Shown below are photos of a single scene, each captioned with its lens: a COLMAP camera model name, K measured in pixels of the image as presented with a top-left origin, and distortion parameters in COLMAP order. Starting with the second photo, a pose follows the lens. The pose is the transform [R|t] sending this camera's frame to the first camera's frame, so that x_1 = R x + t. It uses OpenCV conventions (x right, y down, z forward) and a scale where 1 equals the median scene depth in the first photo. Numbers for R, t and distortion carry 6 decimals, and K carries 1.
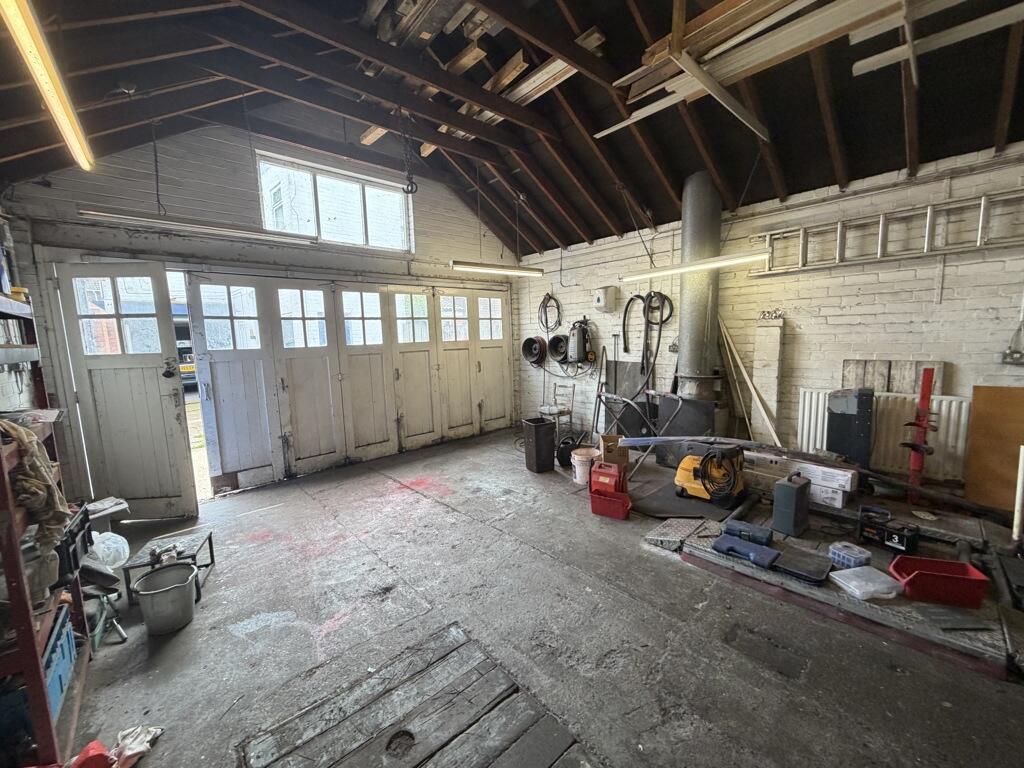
lens RADIAL K [[405.7, 0, 508.0], [0, 405.7, 386.2], [0, 0, 1]] dist [-0.000709, -0.000010]
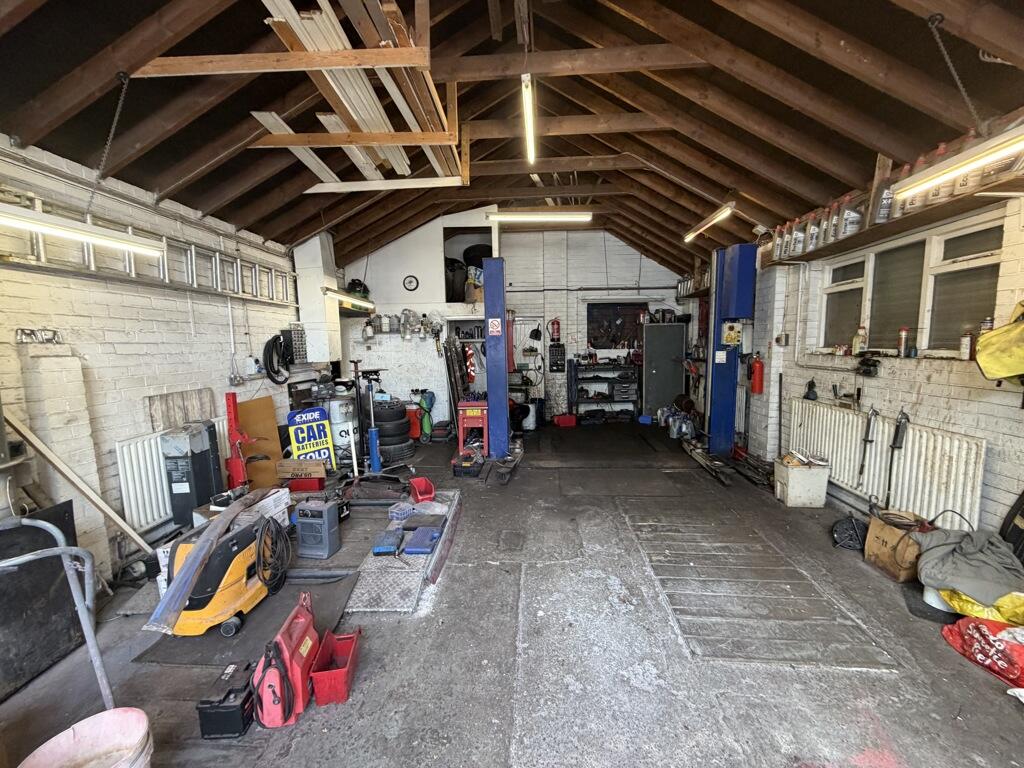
lens RADIAL K [[405.7, 0, 506.8], [0, 405.7, 387.4], [0, 0, 1]] dist [-0.000709, -0.000010]
pose [[-0.706715, -0.034376, 0.706663, -0.276383], [0.123160, 0.977591, 0.170725, -0.137218], [-0.696697, 0.207686, -0.686644, 1.075176]]
